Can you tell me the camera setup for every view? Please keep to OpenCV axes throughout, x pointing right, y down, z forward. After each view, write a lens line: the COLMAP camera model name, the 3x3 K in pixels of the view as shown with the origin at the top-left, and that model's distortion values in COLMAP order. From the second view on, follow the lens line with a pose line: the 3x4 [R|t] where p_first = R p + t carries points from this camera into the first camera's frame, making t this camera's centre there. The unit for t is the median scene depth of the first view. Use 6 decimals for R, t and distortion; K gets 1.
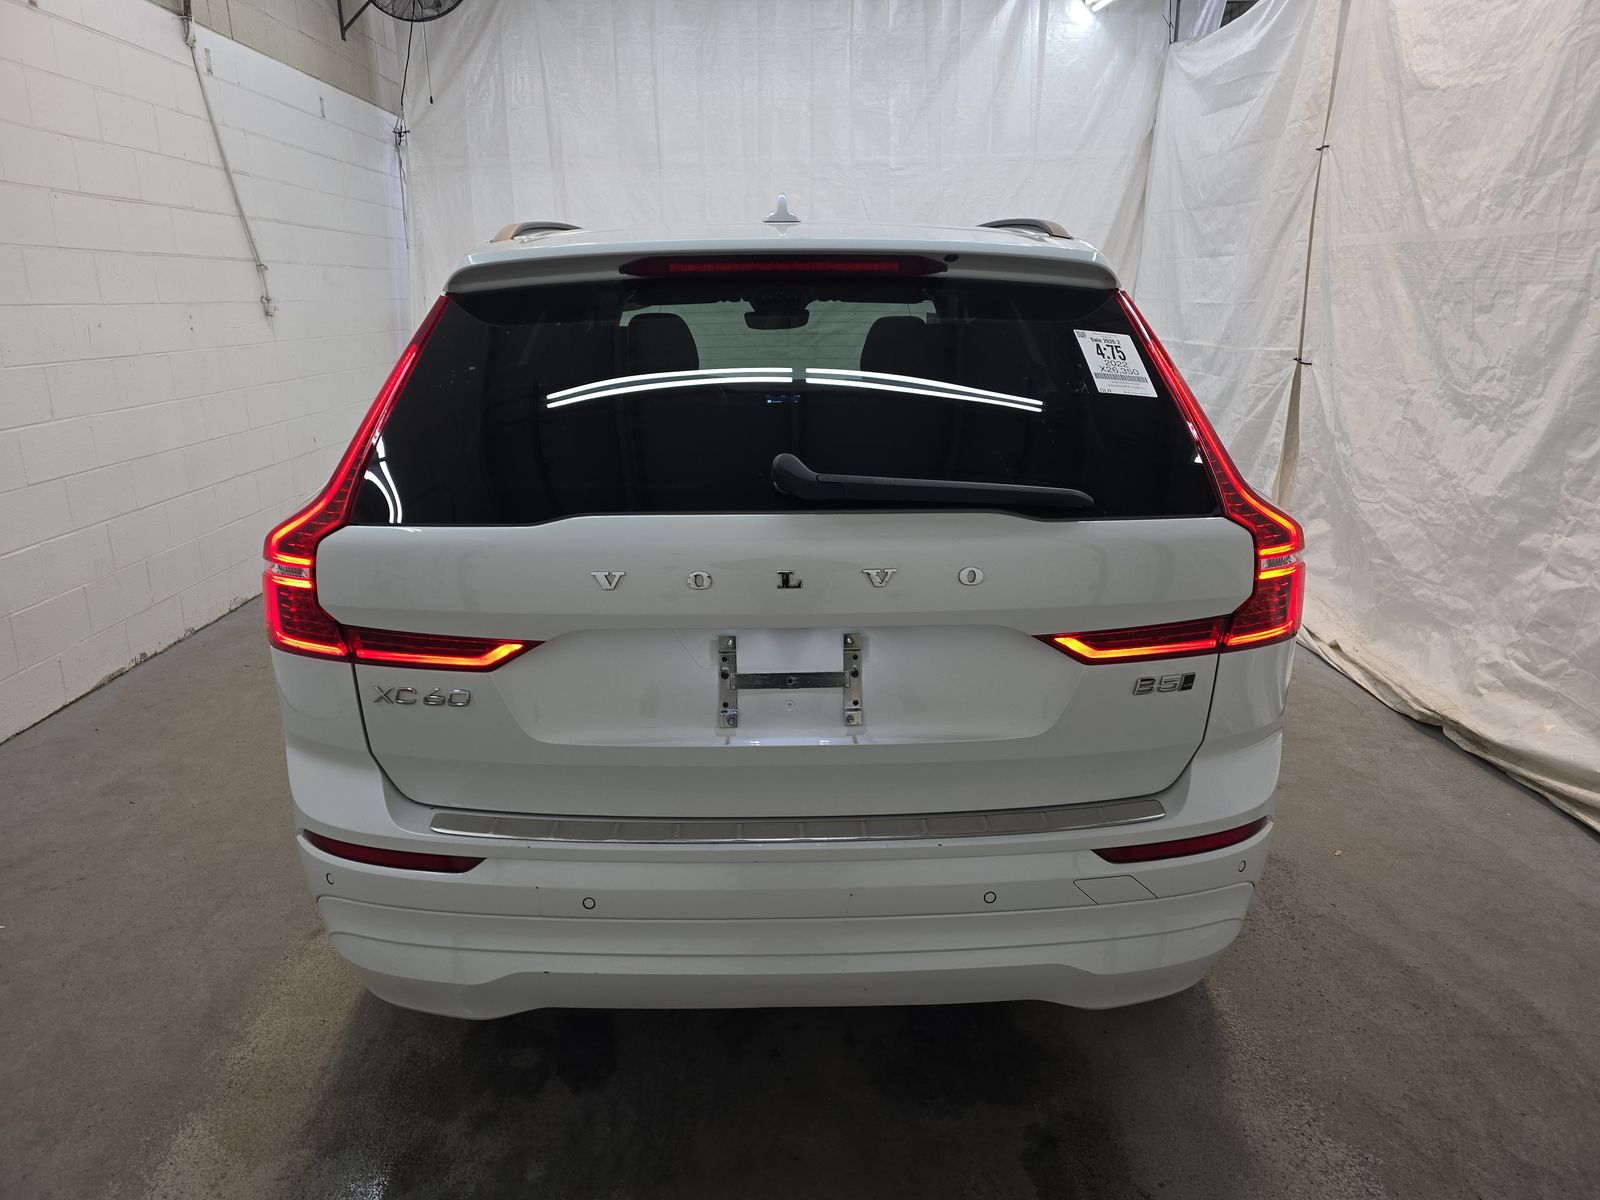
lens RADIAL K [[1022.2, 0, 805.3], [0, 1022.2, 559.7], [0, 0, 1]] dist [0.050308, -0.040775]
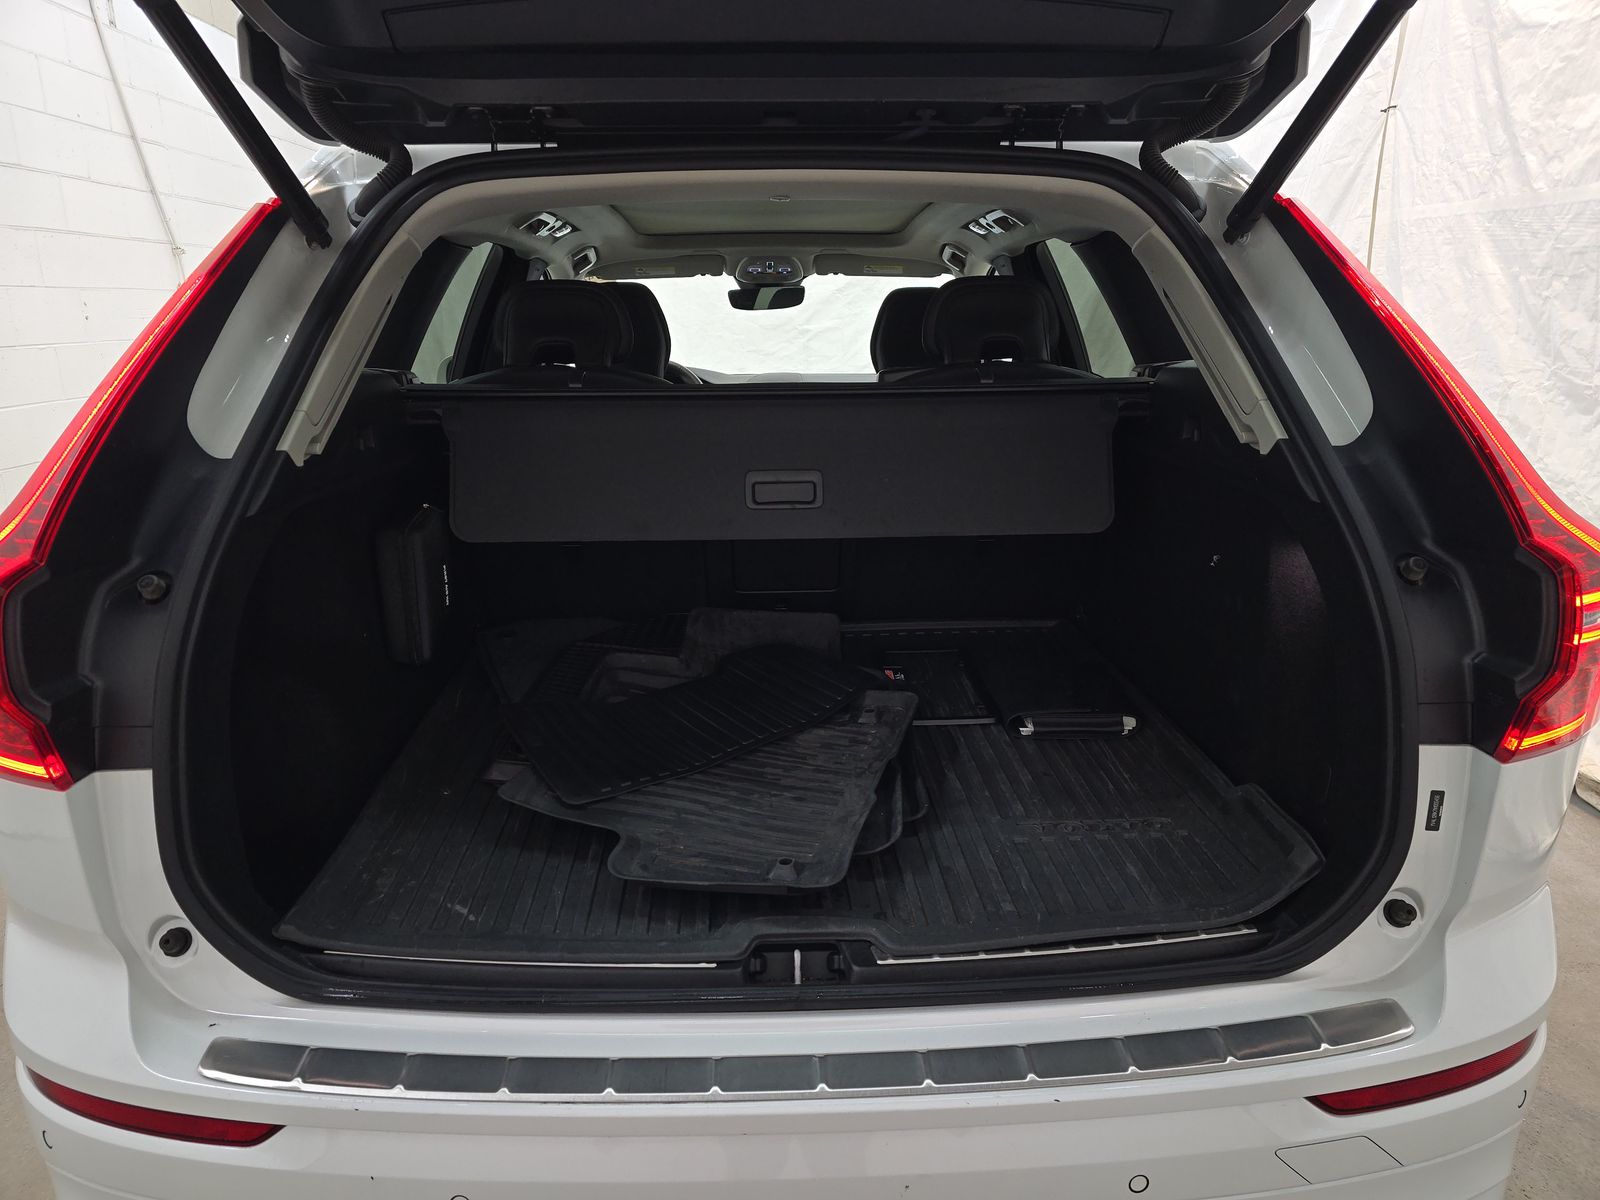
lens RADIAL K [[1000.3, 0, 800.0], [0, 1000.3, 600.0], [0, 0, 1]] dist [-0.001746, -0.005147]
pose [[0.999951, -0.005115, 0.008522, -0.008657], [0.004865, 0.999563, 0.029160, -0.011160], [-0.008667, -0.029117, 0.999538, 0.176704]]
